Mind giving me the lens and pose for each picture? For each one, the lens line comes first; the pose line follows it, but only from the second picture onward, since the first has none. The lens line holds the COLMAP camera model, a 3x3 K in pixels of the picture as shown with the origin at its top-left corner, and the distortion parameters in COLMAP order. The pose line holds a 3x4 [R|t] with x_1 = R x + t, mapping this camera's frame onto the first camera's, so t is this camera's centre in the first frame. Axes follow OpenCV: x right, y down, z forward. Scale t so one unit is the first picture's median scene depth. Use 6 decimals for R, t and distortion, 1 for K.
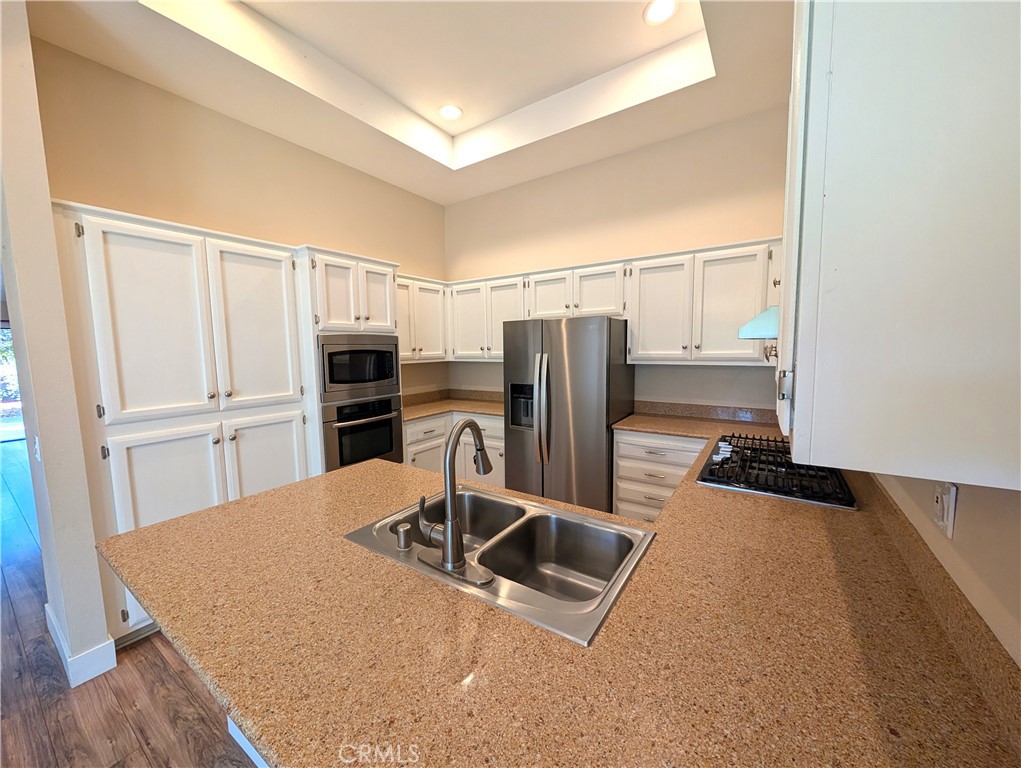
lens RADIAL K [[385.8, 0, 510.5], [0, 385.8, 384.0], [0, 0, 1]] dist [-0.001030, 0.000012]
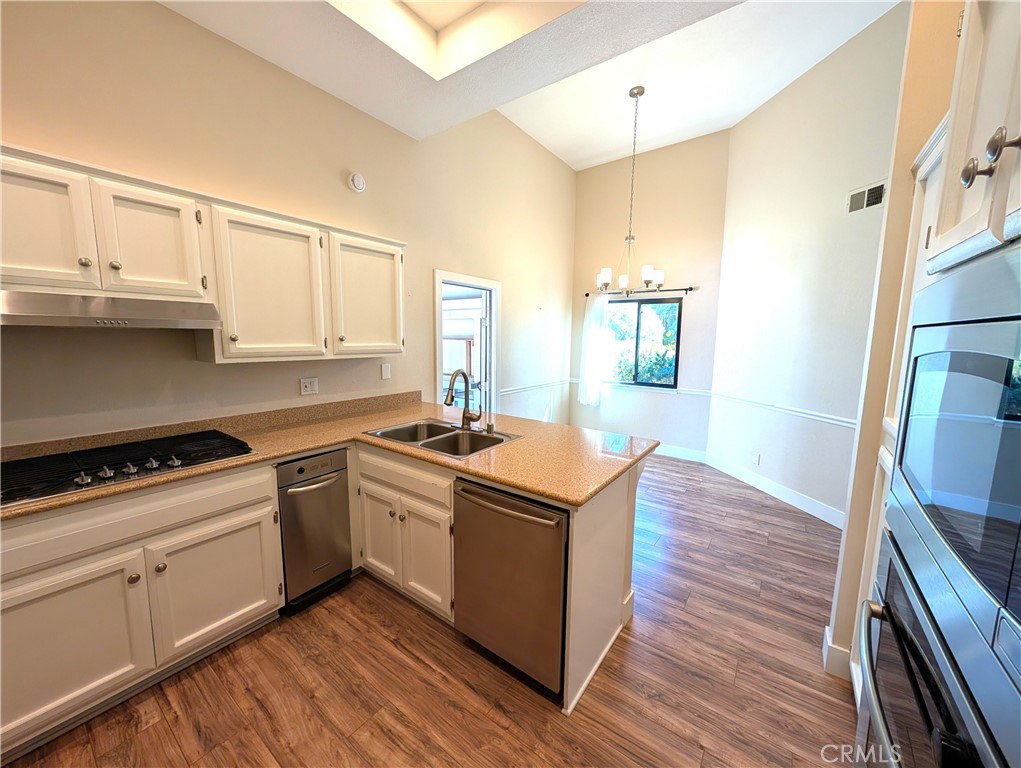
lens RADIAL K [[385.8, 0, 510.5], [0, 385.8, 384.0], [0, 0, 1]] dist [-0.001030, 0.000012]
pose [[-0.999407, -0.002707, 0.034324, -0.183572], [0.005003, 0.974910, 0.222544, -0.116473], [-0.034065, 0.222584, -0.974318, 1.191439]]
